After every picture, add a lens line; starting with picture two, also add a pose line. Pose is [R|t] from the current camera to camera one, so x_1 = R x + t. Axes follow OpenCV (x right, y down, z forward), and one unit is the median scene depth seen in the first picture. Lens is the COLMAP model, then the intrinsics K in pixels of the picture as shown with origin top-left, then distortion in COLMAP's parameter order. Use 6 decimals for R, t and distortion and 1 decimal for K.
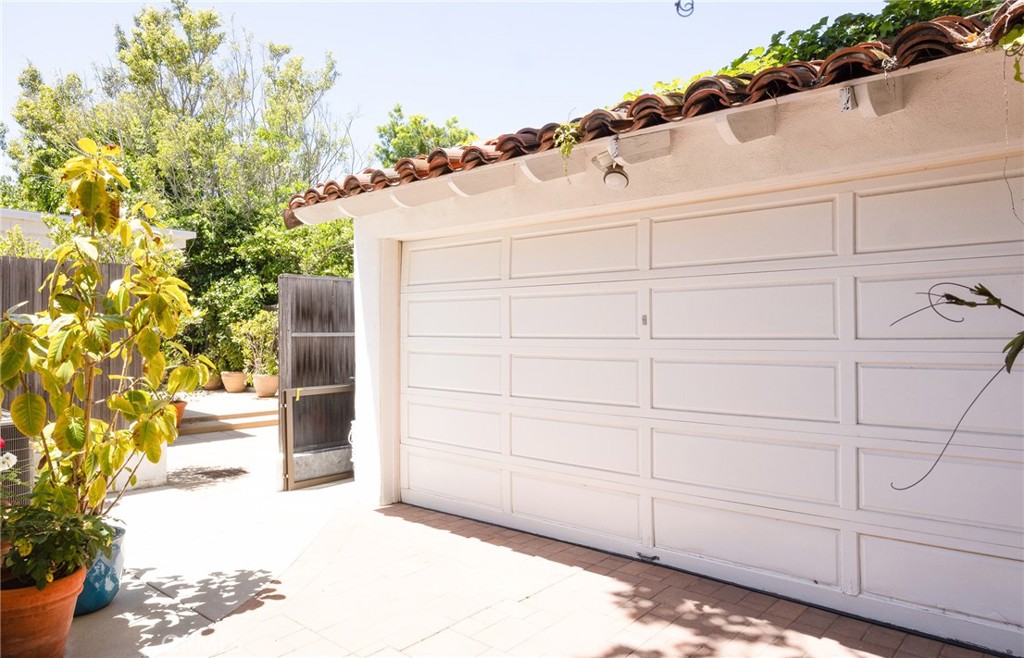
lens RADIAL K [[689.5, 0, 518.1], [0, 689.5, 320.6], [0, 0, 1]] dist [-0.075478, 0.049269]
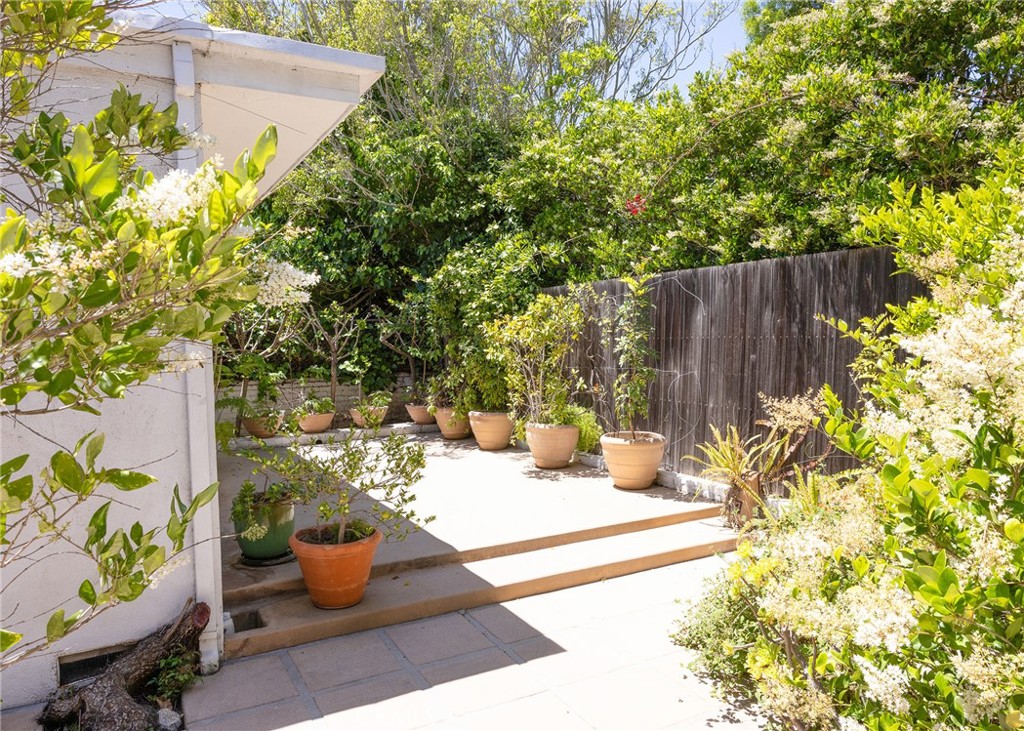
lens RADIAL K [[928.6, 0, 513.9], [0, 928.6, 366.8], [0, 0, 1]] dist [0.028937, 0.000172]
pose [[0.932001, -0.005581, -0.362412, -0.129867], [0.024826, 0.998516, 0.048467, 0.003758], [0.361604, -0.054168, 0.930757, 0.316328]]
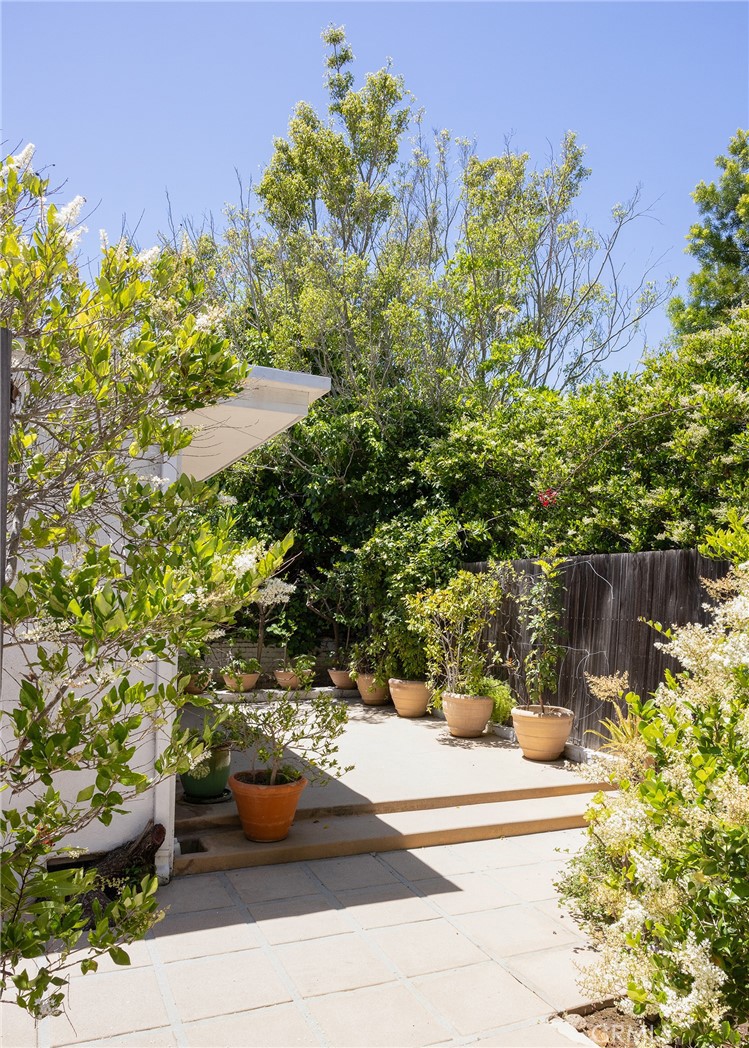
lens RADIAL K [[950.3, 0, 369.7], [0, 950.3, 575.2], [0, 0, 1]] dist [0.028937, 0.000172]
pose [[0.902620, 0.011440, -0.430287, -0.109272], [-0.019203, 0.999722, -0.013705, -0.000194], [0.430010, 0.020633, 0.902588, 0.272878]]
